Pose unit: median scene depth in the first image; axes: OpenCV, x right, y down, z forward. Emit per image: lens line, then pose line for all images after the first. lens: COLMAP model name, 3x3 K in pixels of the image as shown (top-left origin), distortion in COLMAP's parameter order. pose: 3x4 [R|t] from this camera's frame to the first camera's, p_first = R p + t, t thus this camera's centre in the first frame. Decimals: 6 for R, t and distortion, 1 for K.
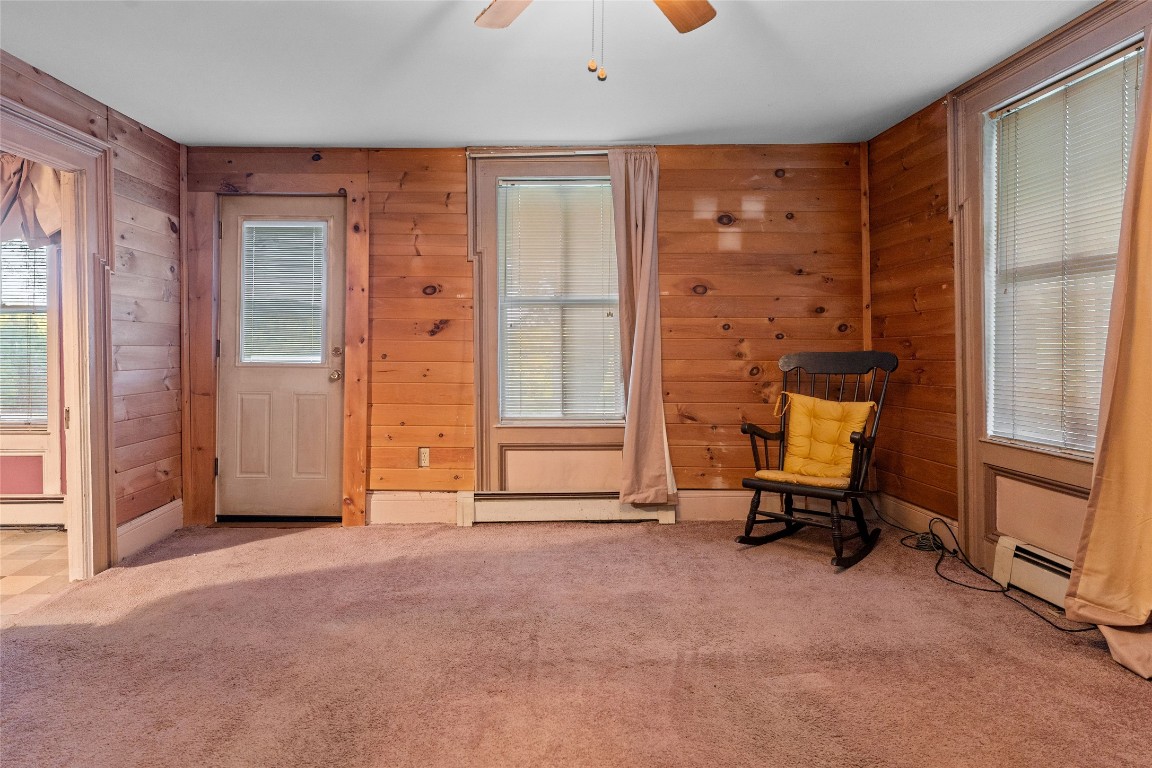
lens RADIAL K [[640.6, 0, 528.8], [0, 640.6, 379.2], [0, 0, 1]] dist [-0.002393, 0.000105]
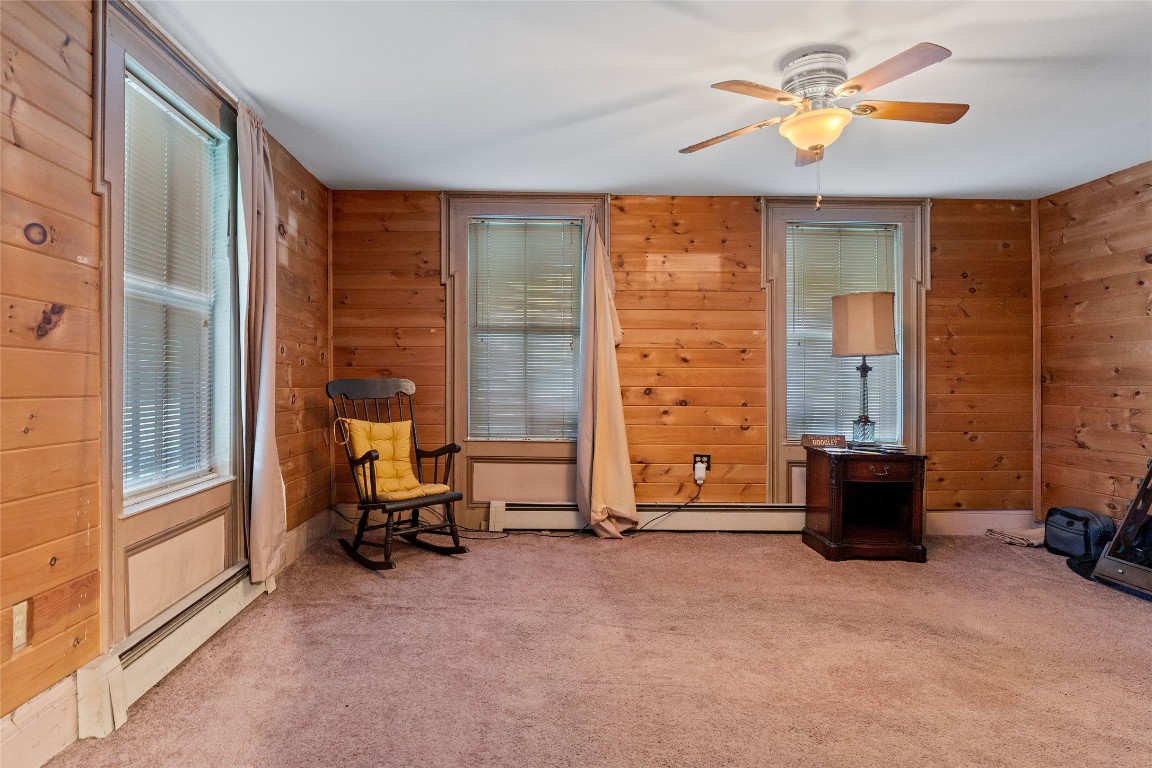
lens RADIAL K [[640.6, 0, 528.8], [0, 640.6, 379.2], [0, 0, 1]] dist [-0.002393, 0.000105]
pose [[0.008800, 0.002164, 0.999959, -0.710701], [0.033475, 0.999437, -0.002457, -0.033796], [-0.999401, 0.033495, 0.008723, 0.807761]]
